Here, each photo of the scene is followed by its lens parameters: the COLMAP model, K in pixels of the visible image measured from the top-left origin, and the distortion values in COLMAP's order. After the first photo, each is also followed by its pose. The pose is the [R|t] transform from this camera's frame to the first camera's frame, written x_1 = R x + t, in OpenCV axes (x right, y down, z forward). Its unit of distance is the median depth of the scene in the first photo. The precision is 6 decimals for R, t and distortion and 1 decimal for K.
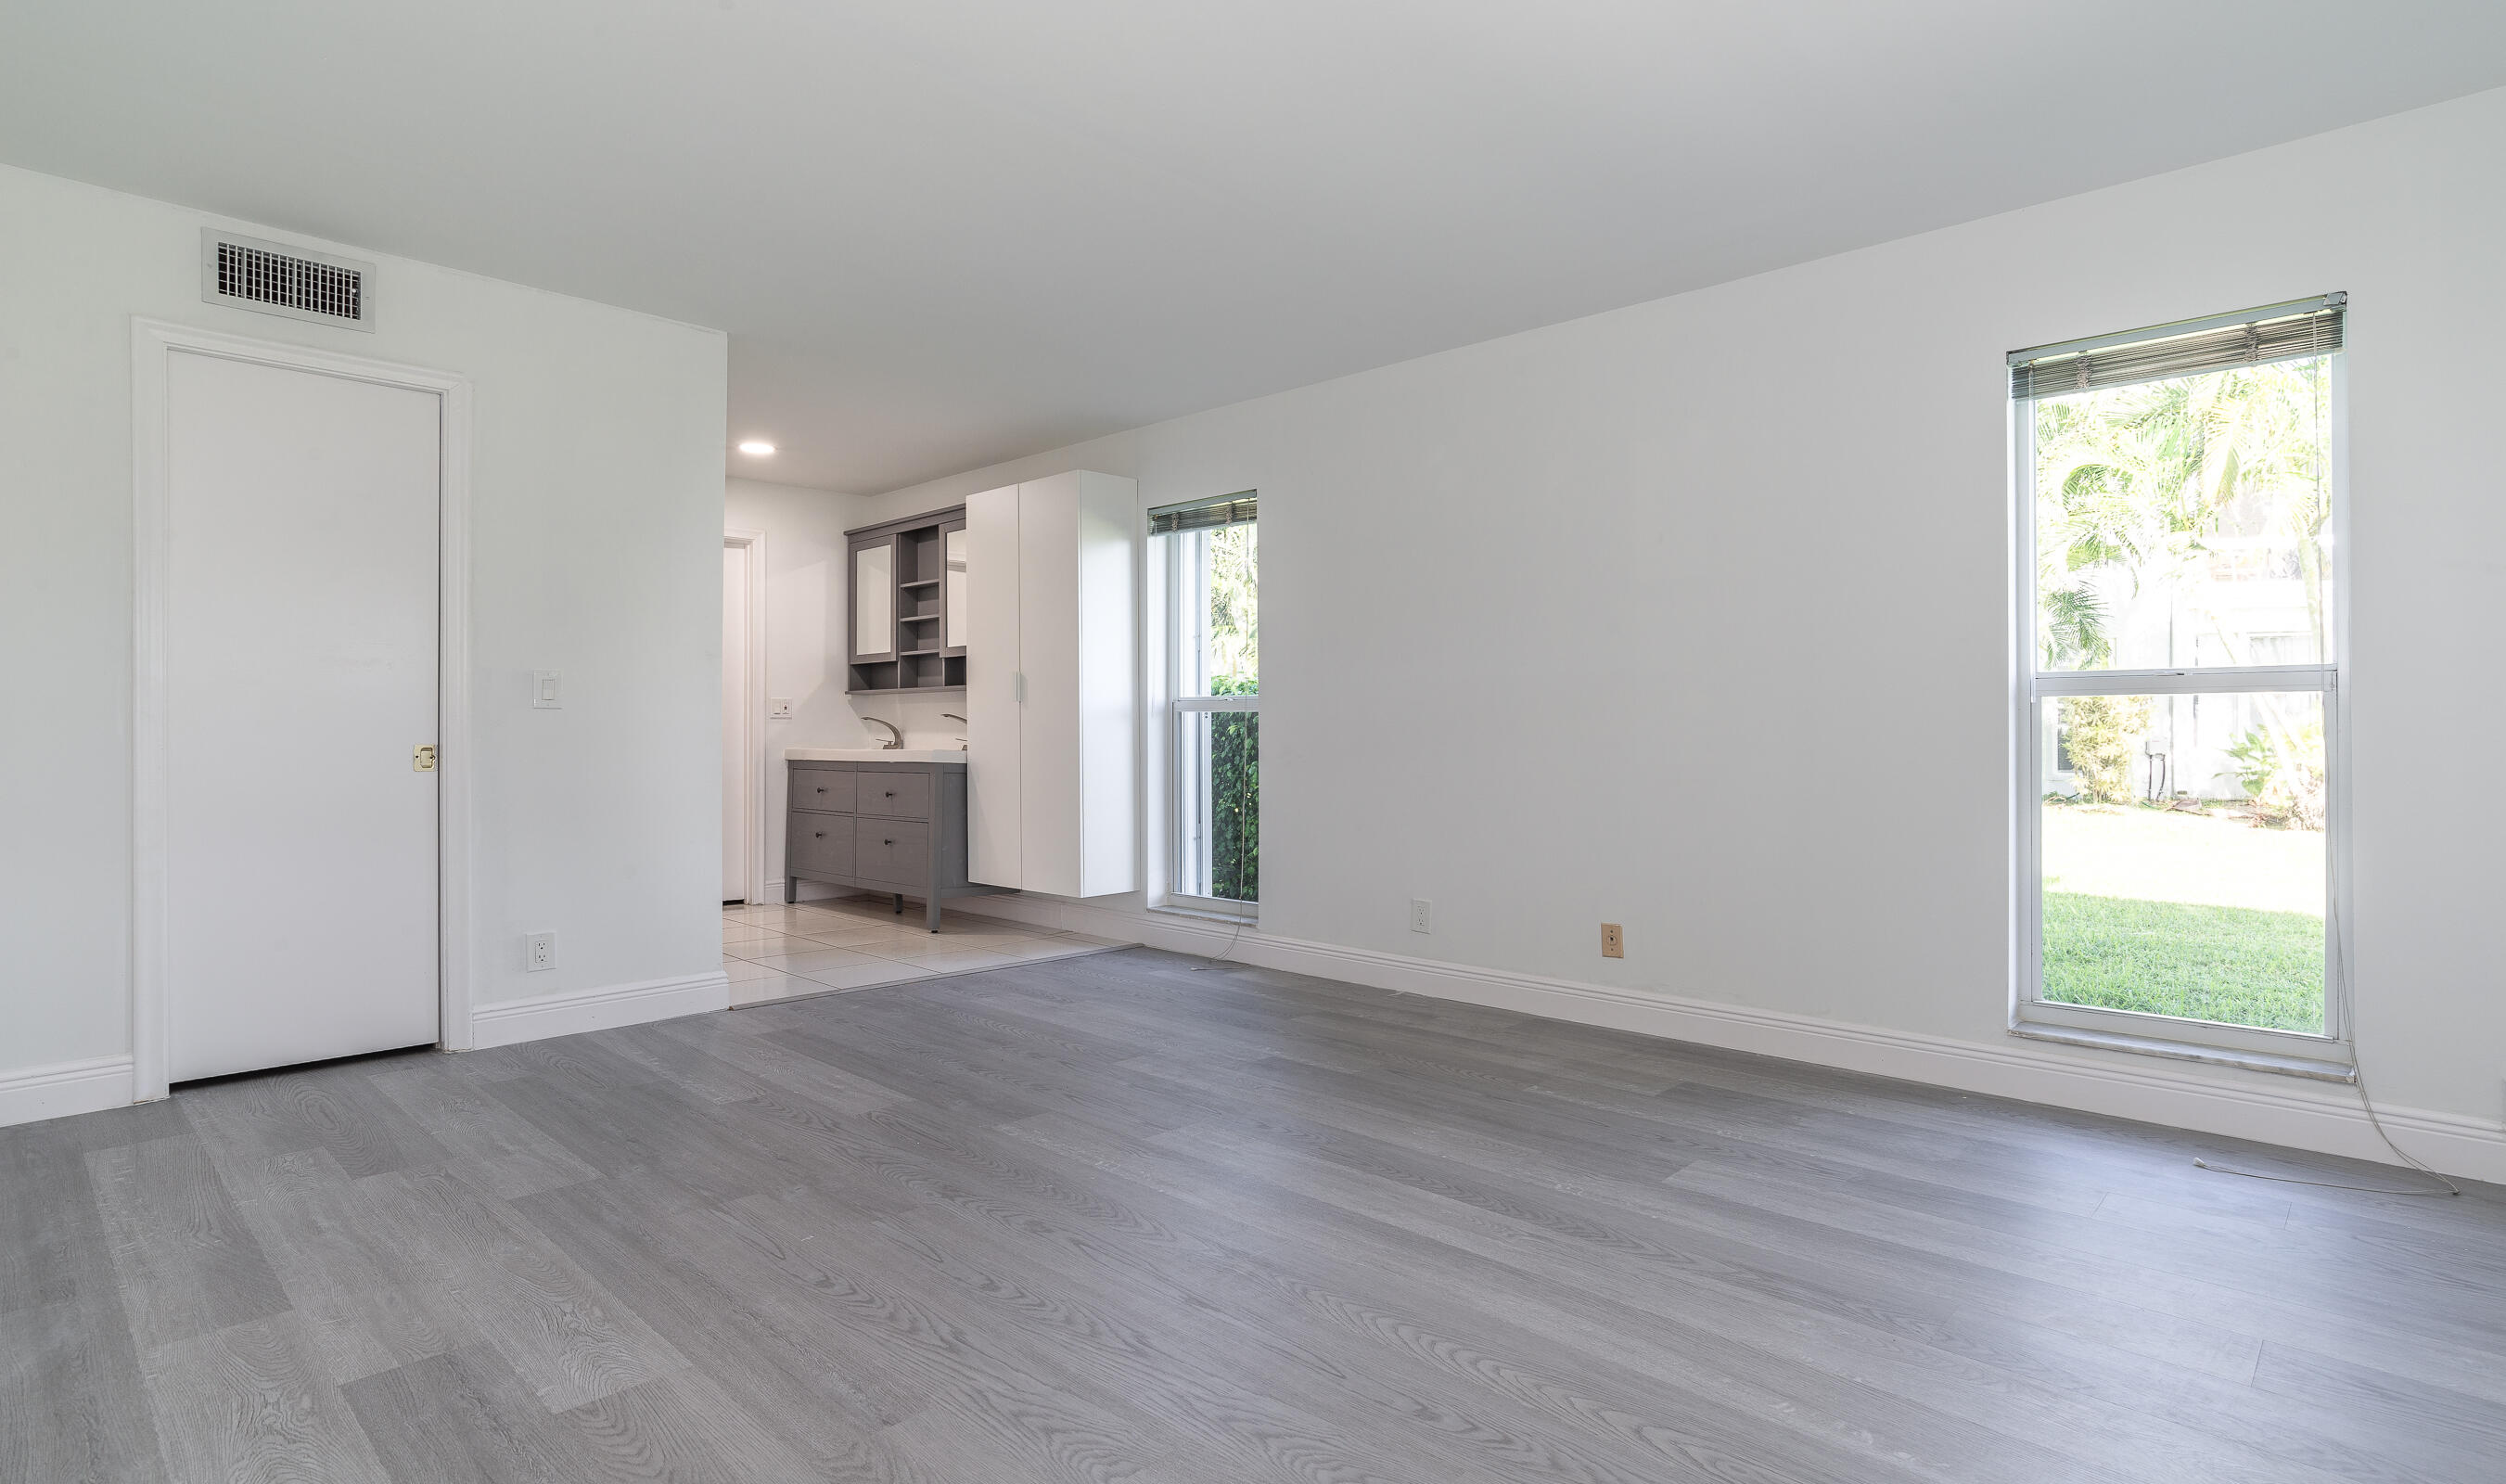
lens RADIAL K [[1241.8, 0, 1236.0], [0, 1241.8, 750.8], [0, 0, 1]] dist [-0.010345, 0.017519]
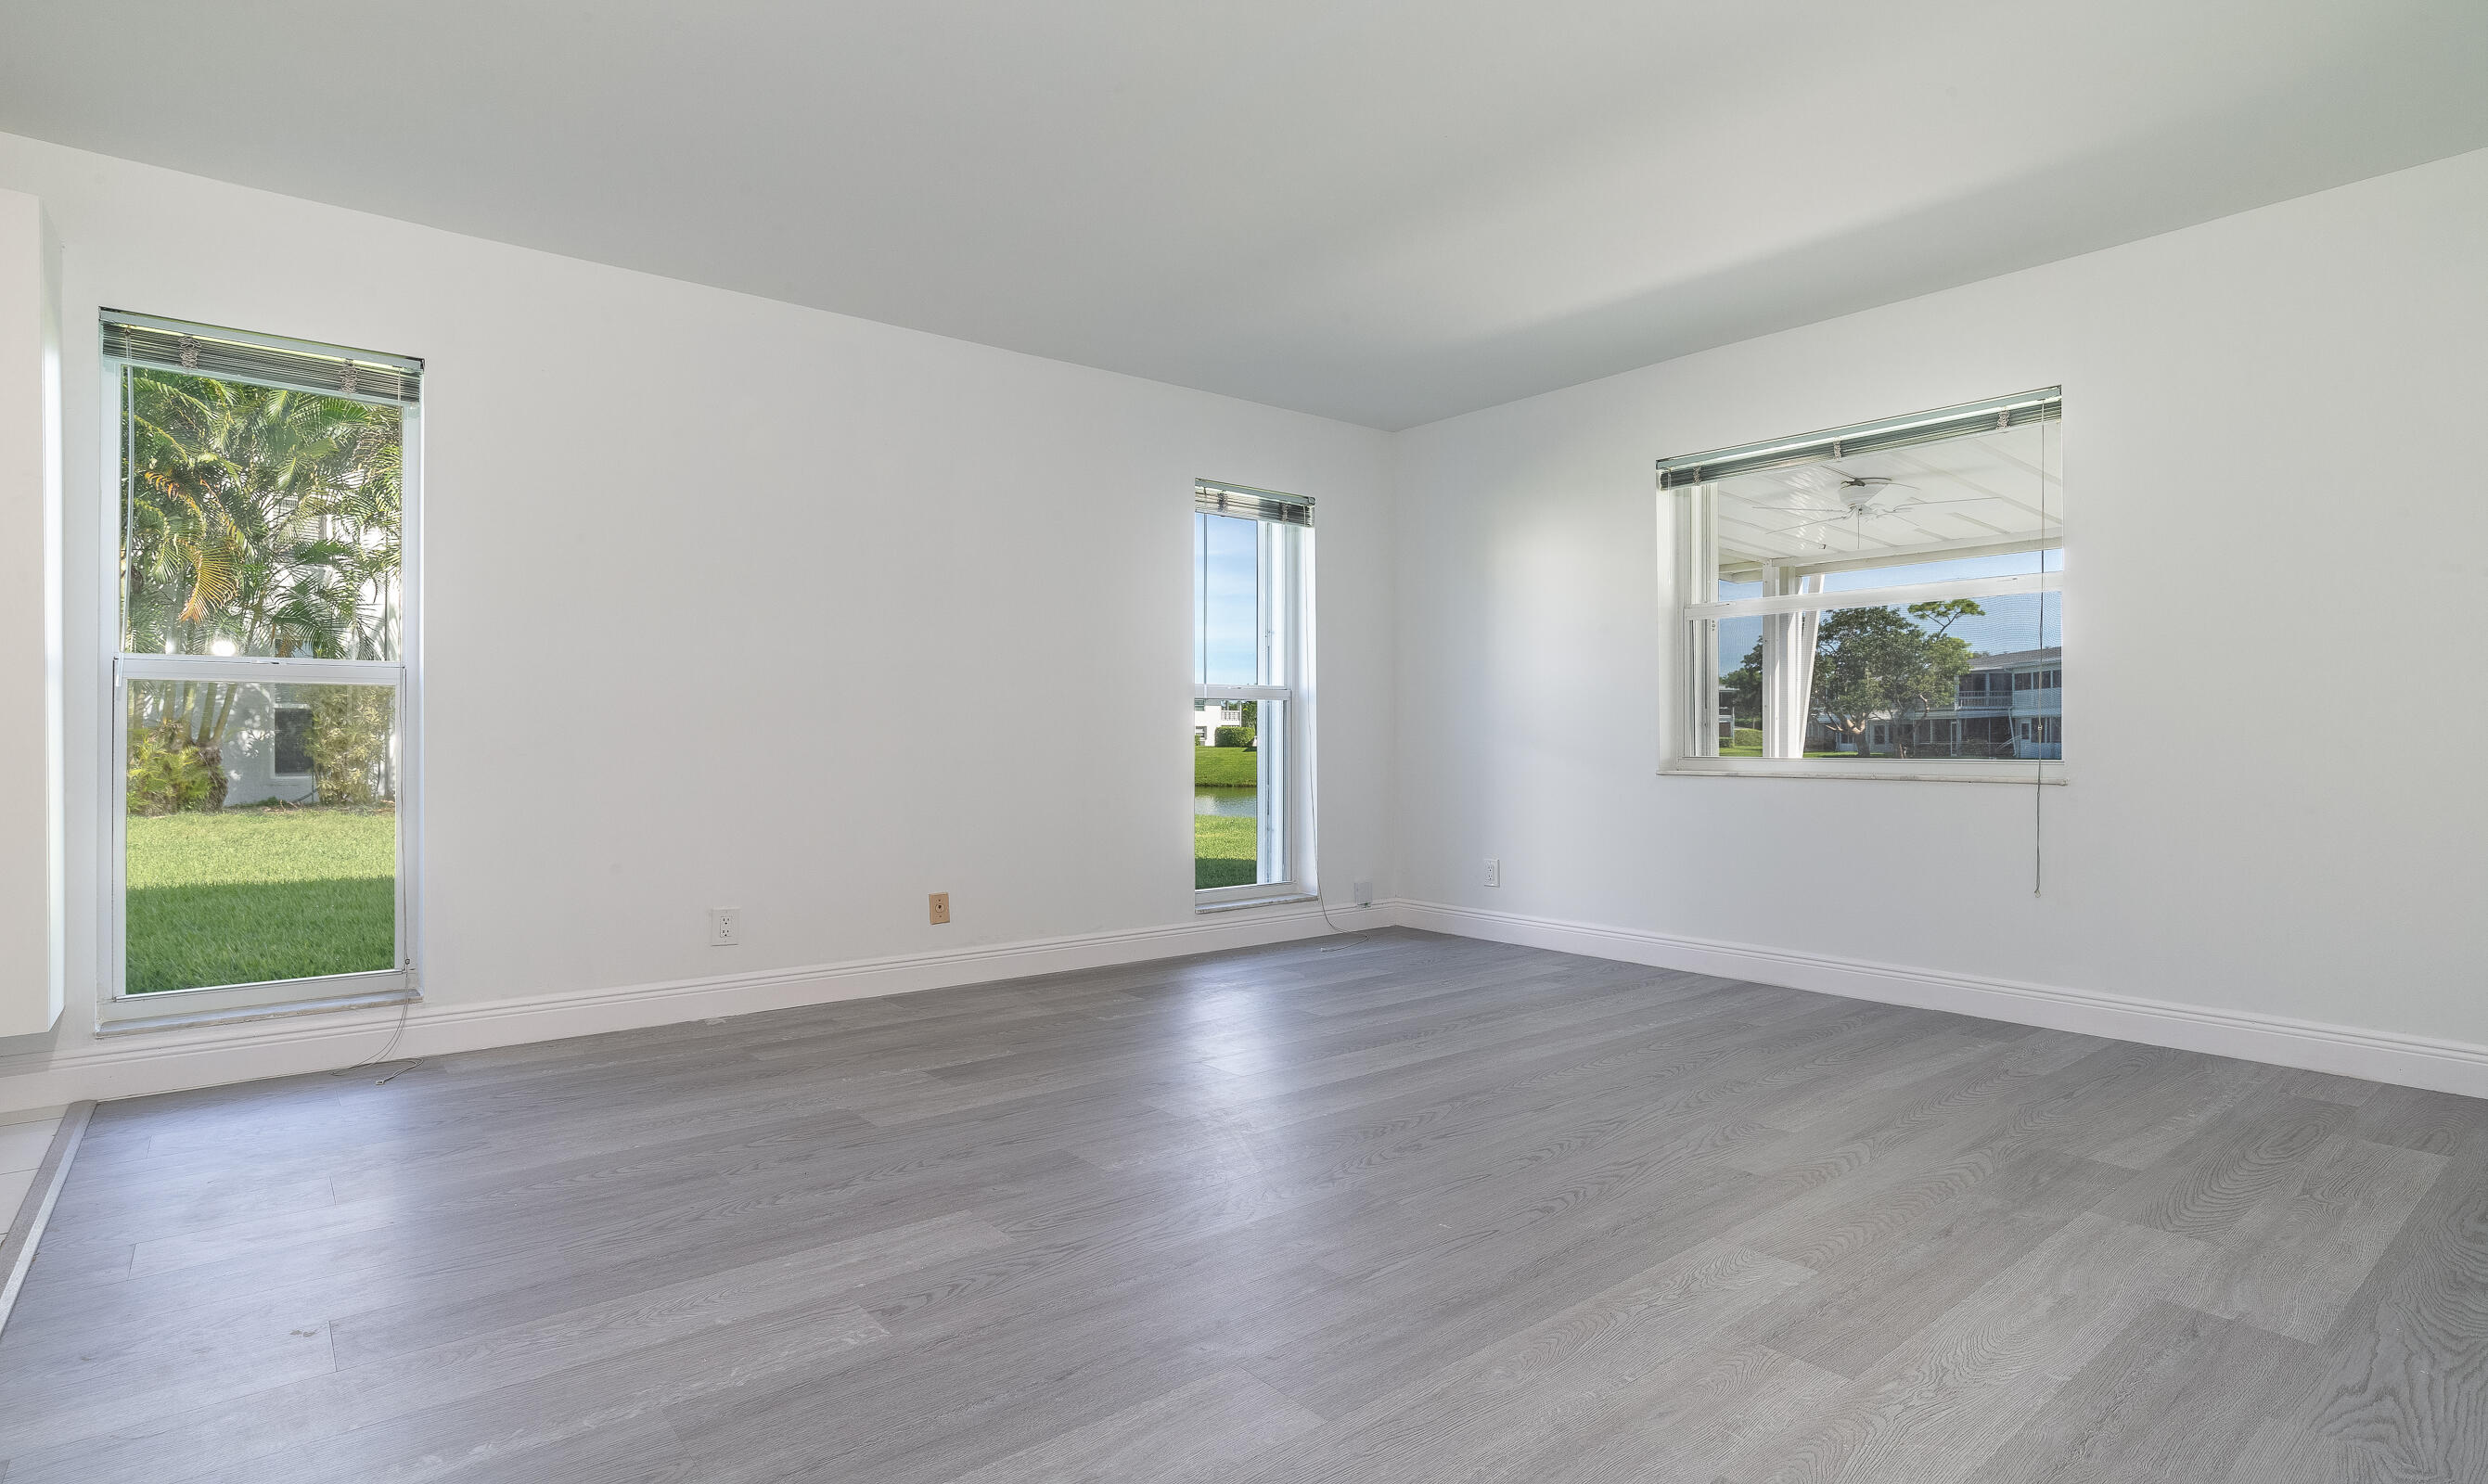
lens RADIAL K [[1234.3, 0, 1215.8], [0, 1234.3, 781.3], [0, 0, 1]] dist [-0.004042, 0.001972]
pose [[0.117266, -0.030194, 0.992641, -1.155978], [0.010220, 0.999521, 0.029196, 0.010744], [-0.993048, 0.006721, 0.117518, 0.928904]]
